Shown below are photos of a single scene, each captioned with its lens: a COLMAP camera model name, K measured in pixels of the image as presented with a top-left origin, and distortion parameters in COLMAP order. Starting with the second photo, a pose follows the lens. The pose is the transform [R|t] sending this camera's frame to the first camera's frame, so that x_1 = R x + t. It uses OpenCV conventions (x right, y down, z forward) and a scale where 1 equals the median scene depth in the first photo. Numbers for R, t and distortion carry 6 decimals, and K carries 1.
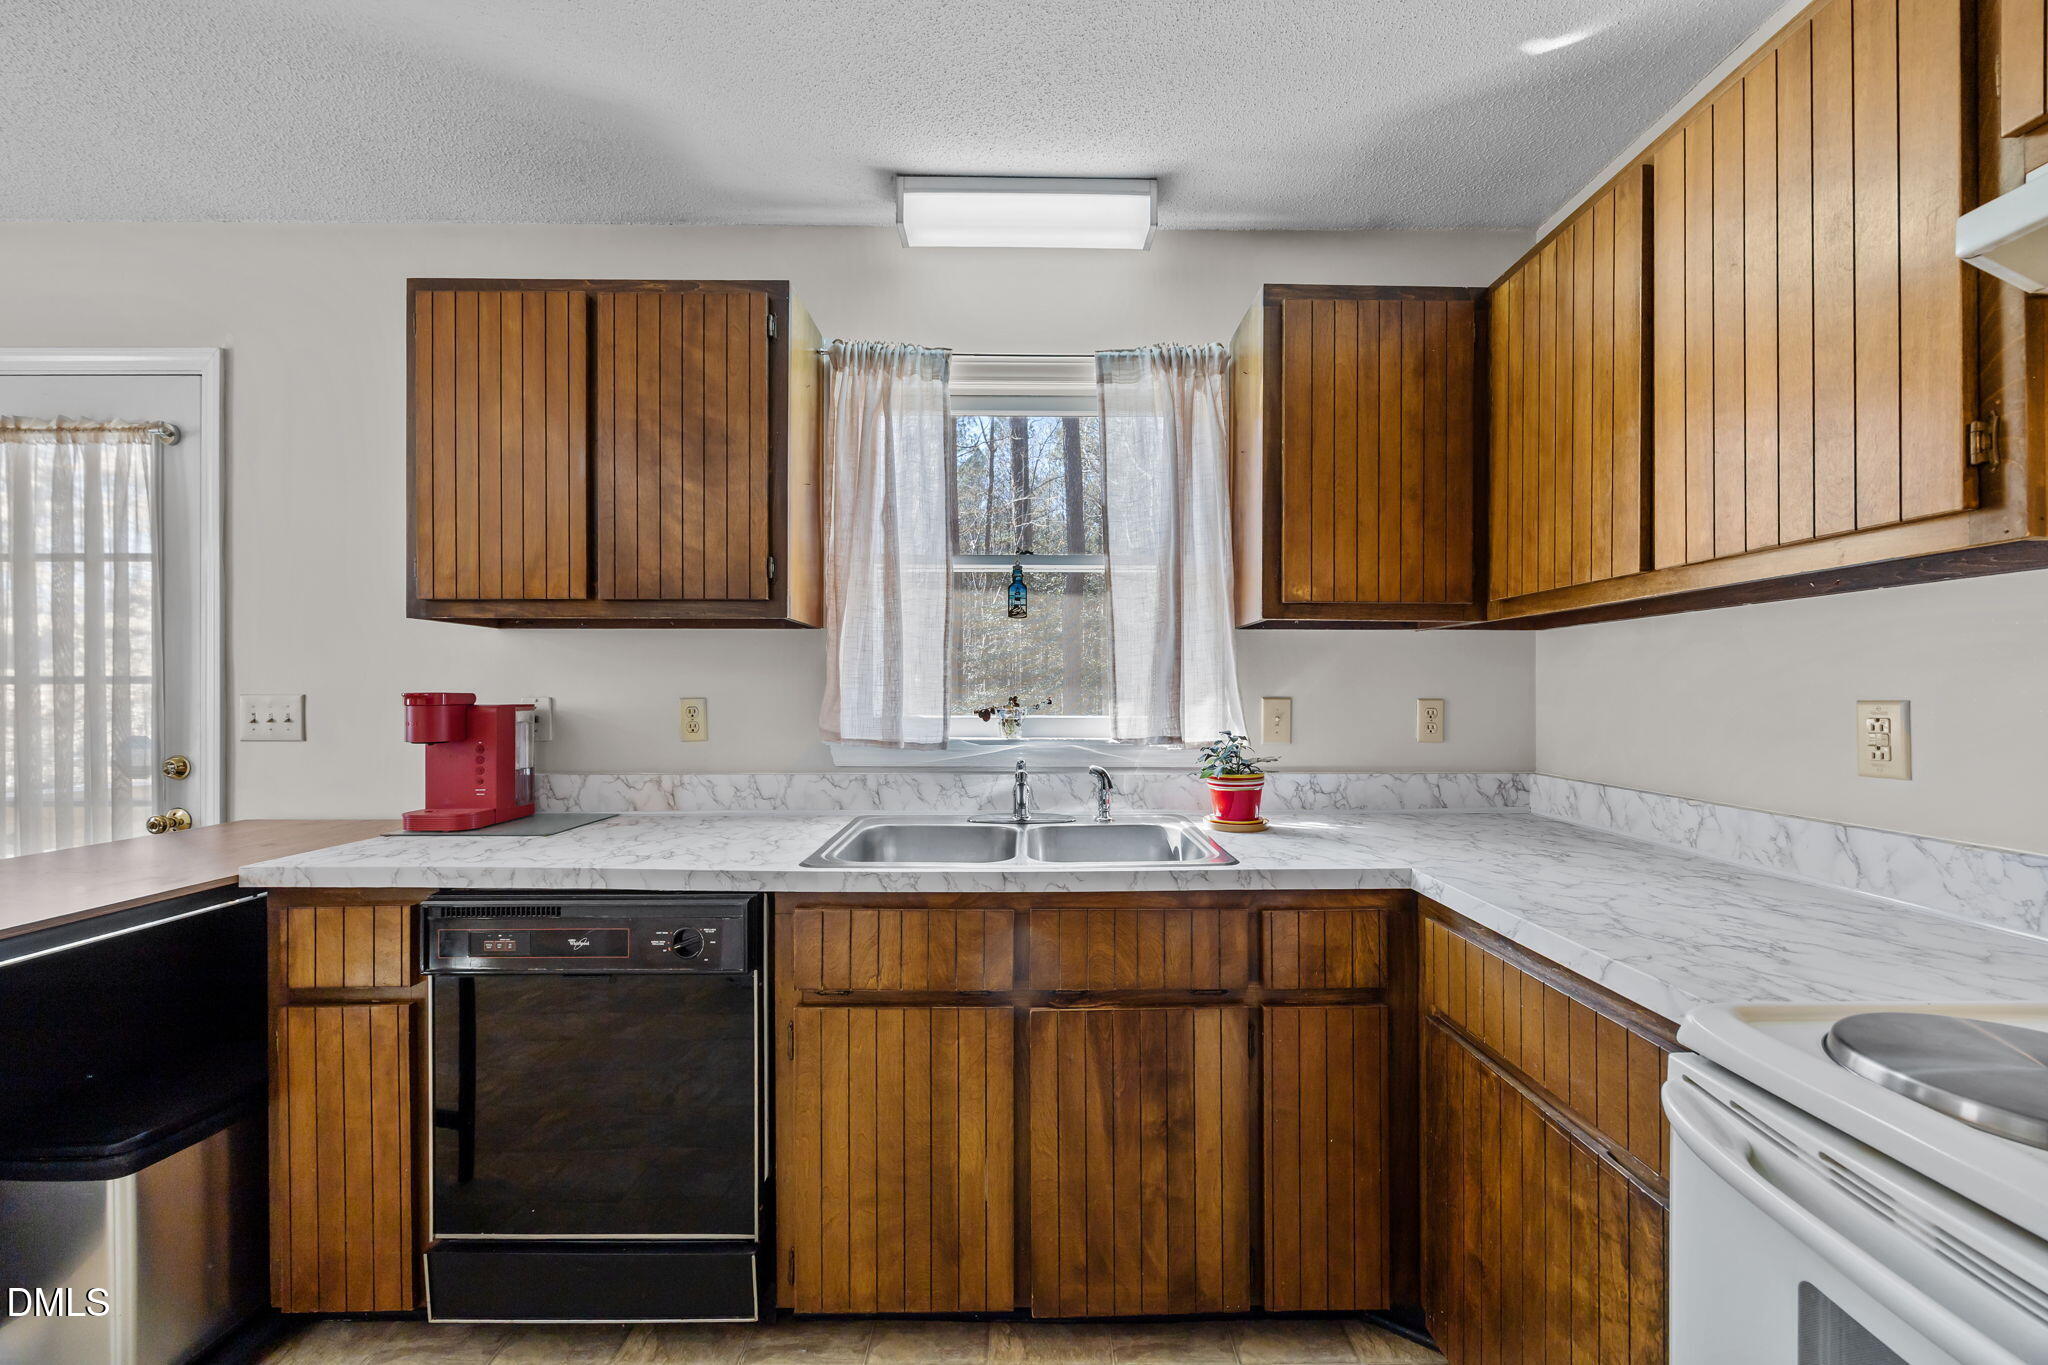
lens RADIAL K [[793.2, 0, 1036.9], [0, 793.2, 694.1], [0, 0, 1]] dist [-0.000391, -0.000064]
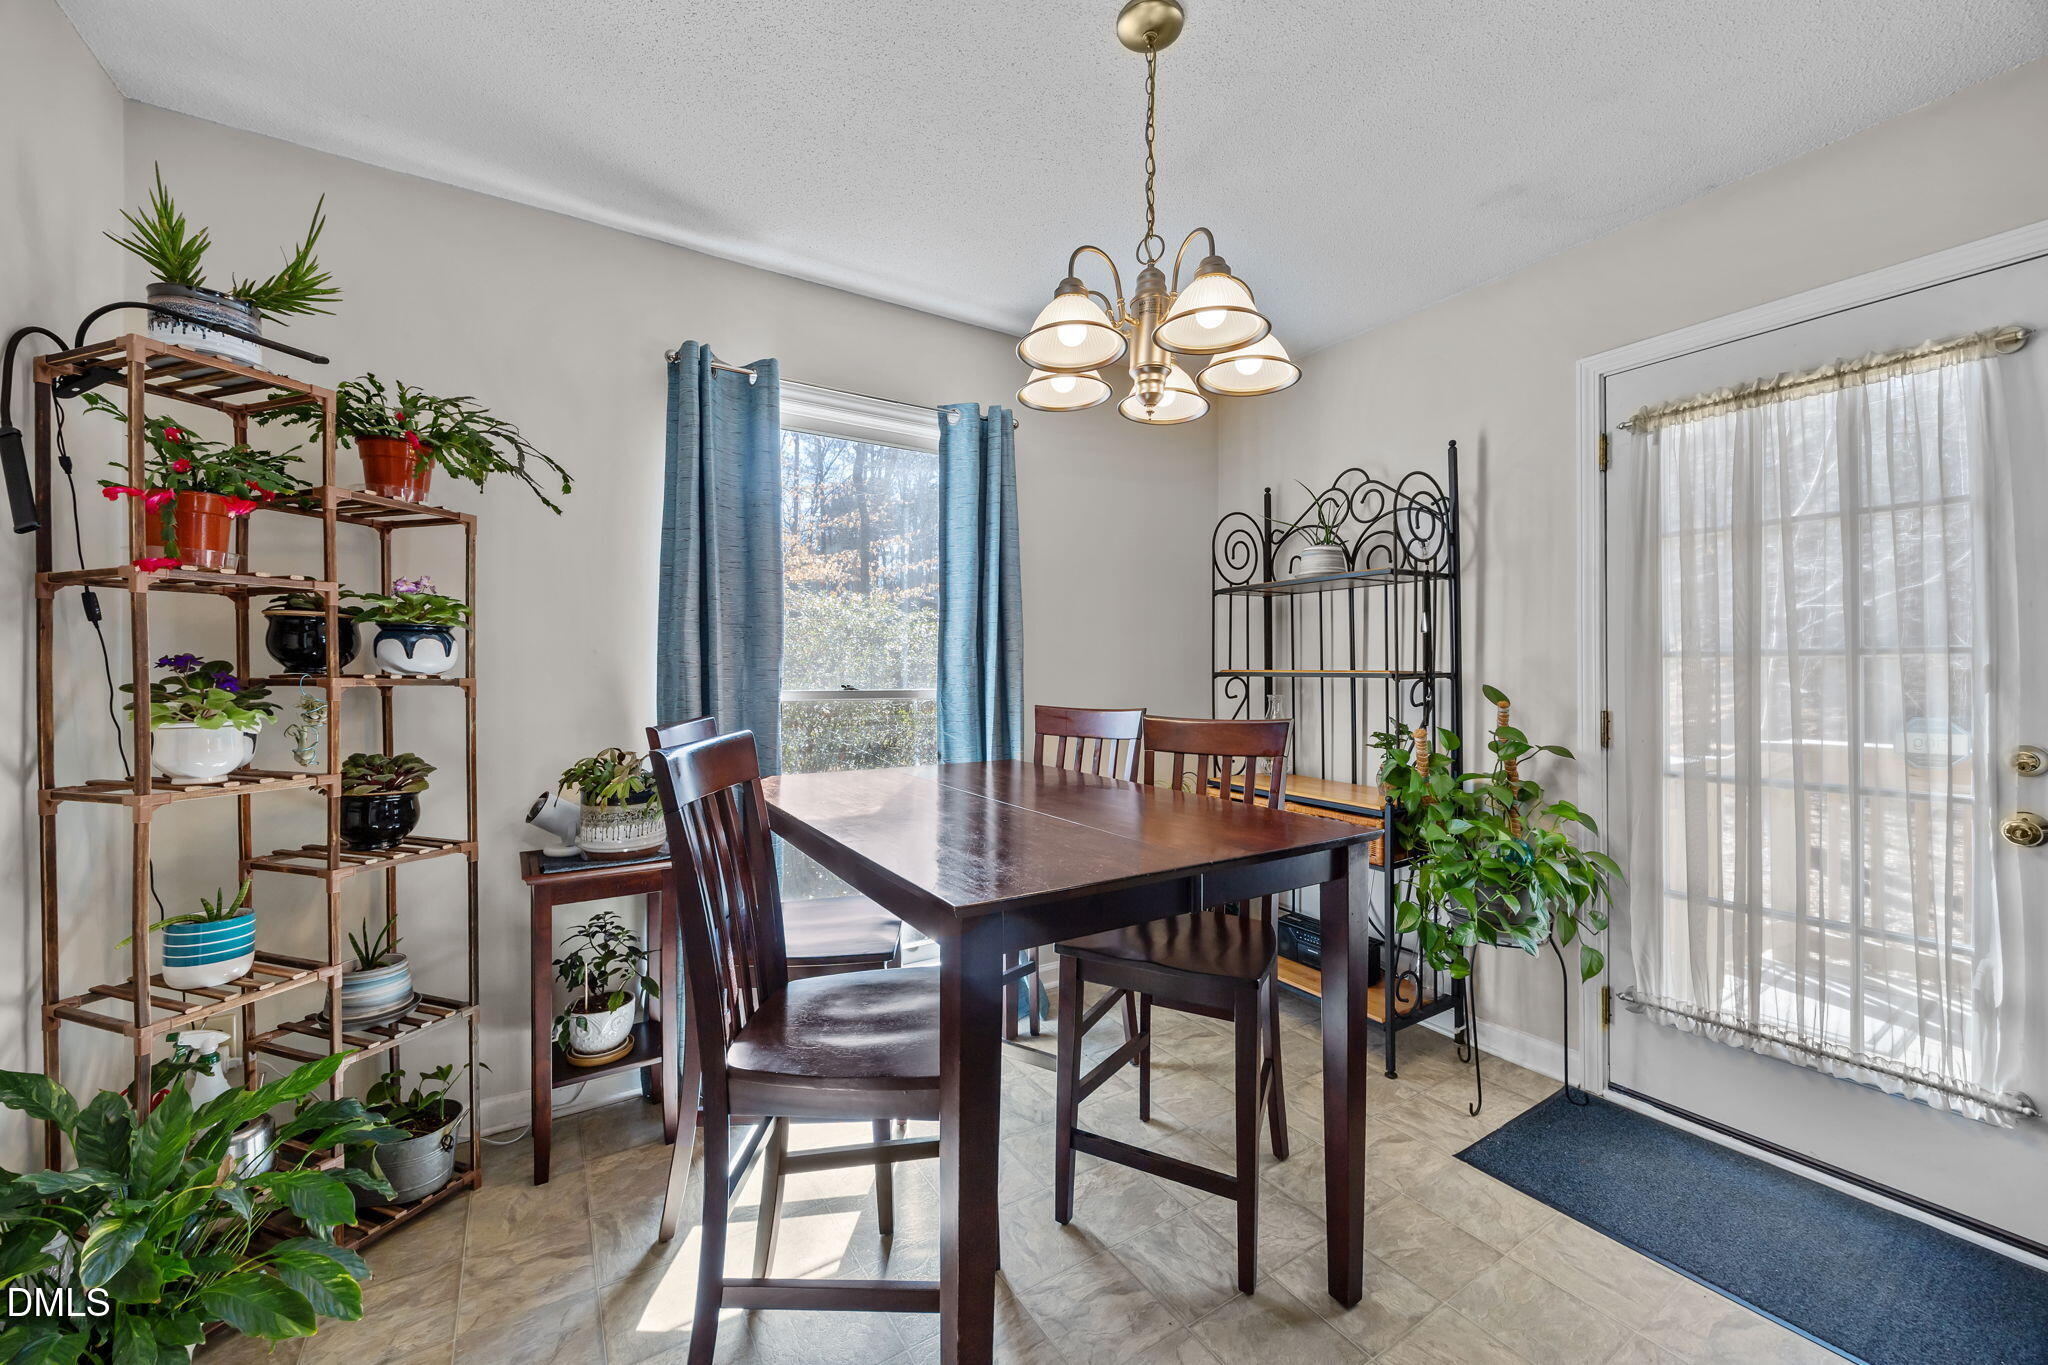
lens RADIAL K [[775.7, 0, 1026.4], [0, 775.7, 677.8], [0, 0, 1]] dist [-0.007468, -0.000432]
pose [[0.527658, 0.003893, -0.849448, -1.002545], [0.004966, 0.999958, 0.007668, -0.000572], [0.849442, -0.008265, 0.527617, -0.252281]]
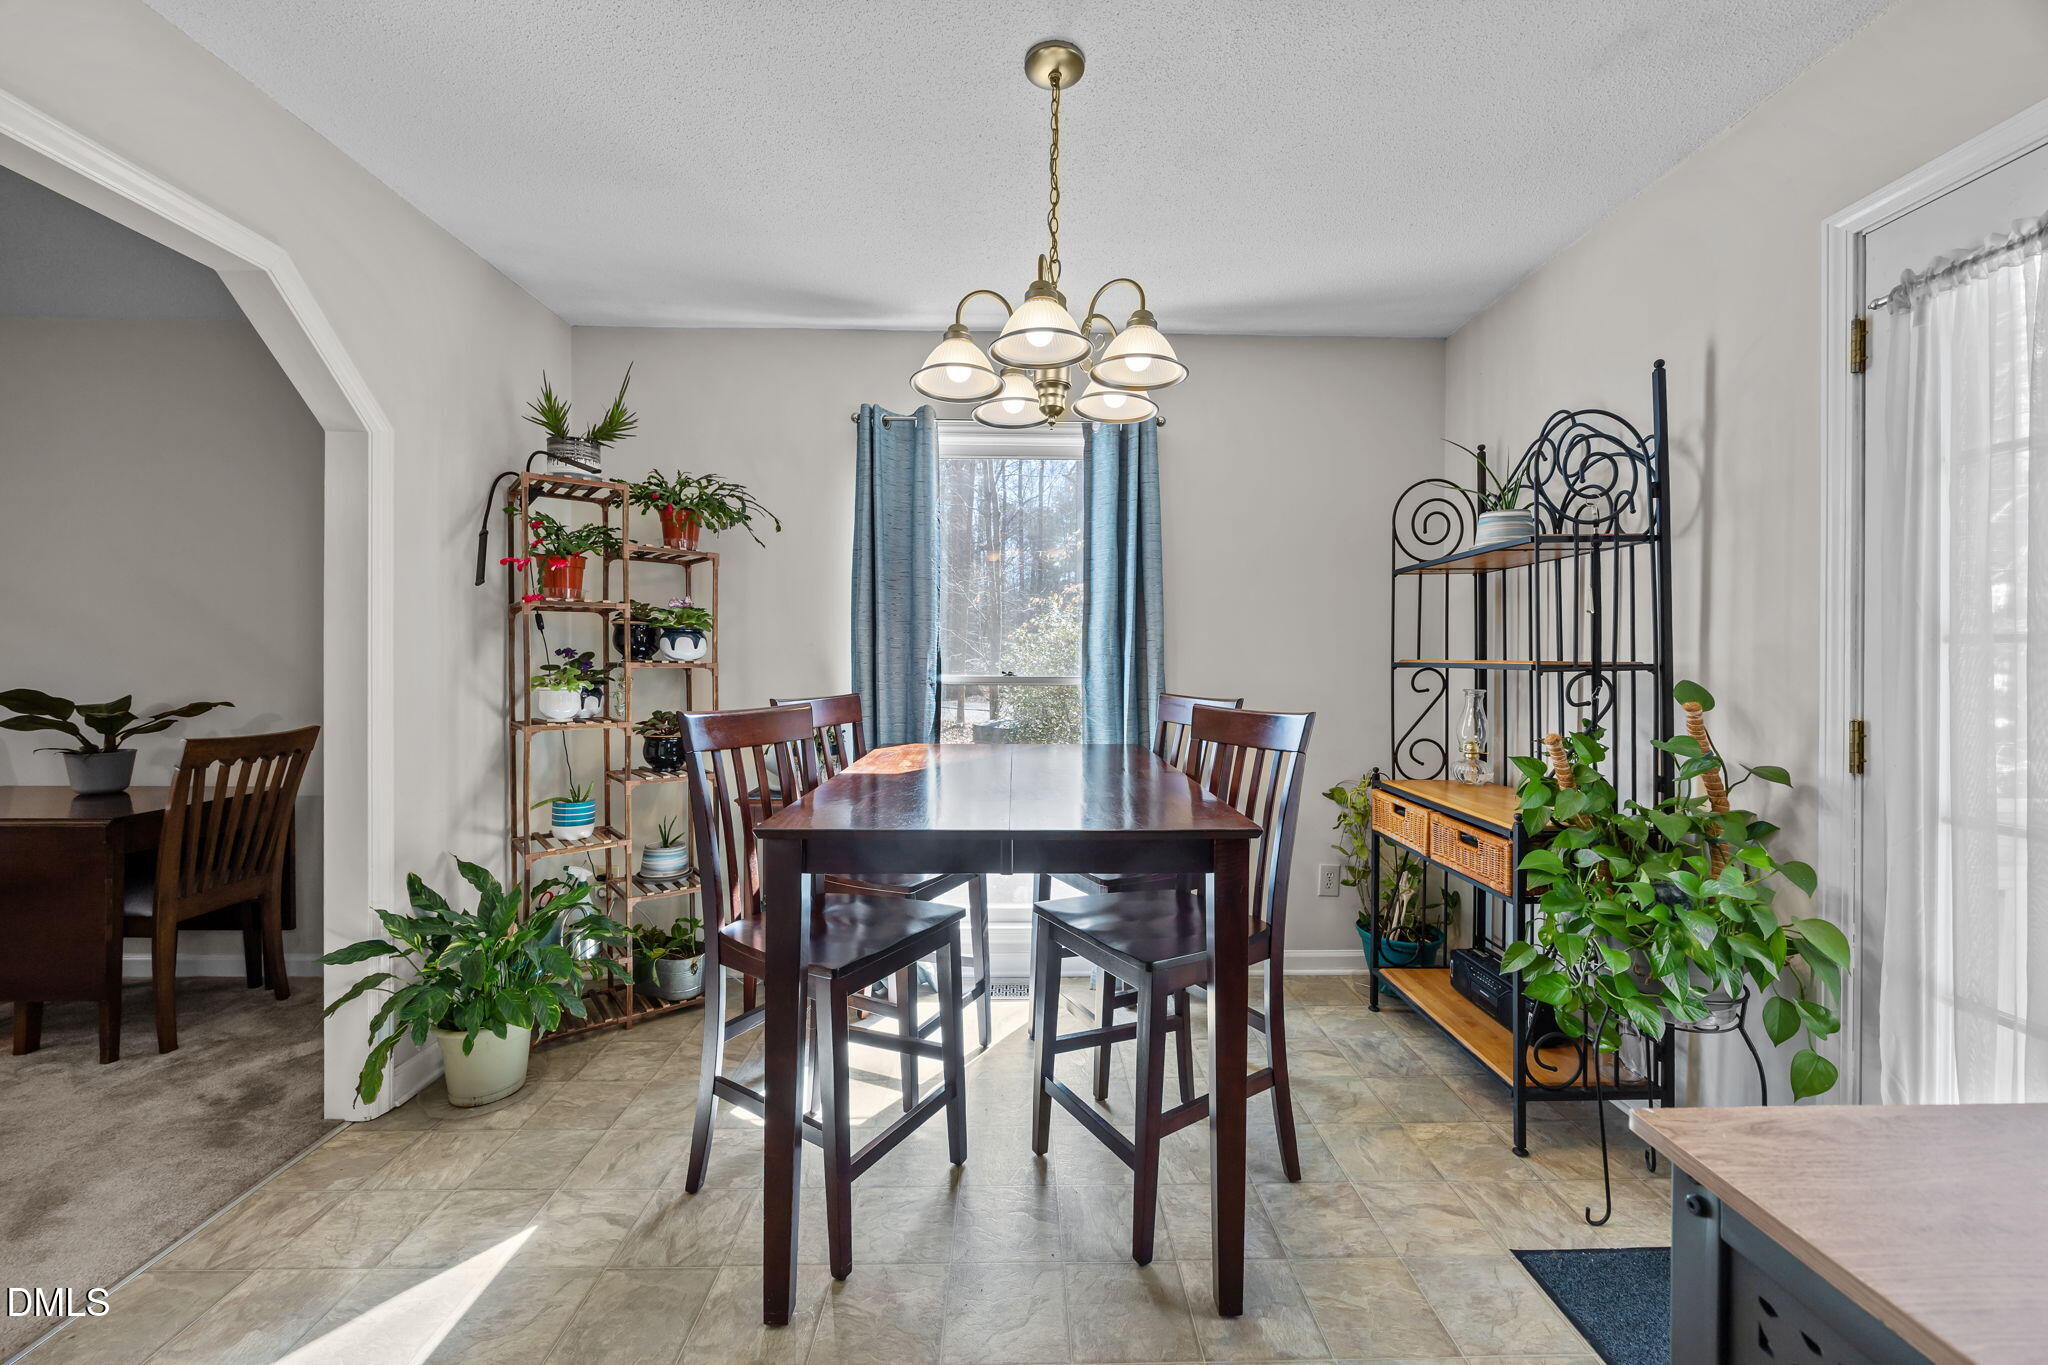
lens RADIAL K [[775.7, 0, 1026.4], [0, 775.7, 677.8], [0, 0, 1]] dist [-0.007468, -0.000432]
pose [[0.012691, 0.019939, -0.999721, -0.754680], [0.000288, 0.999801, 0.019945, 0.001639], [0.999919, -0.000541, 0.012683, 0.202829]]
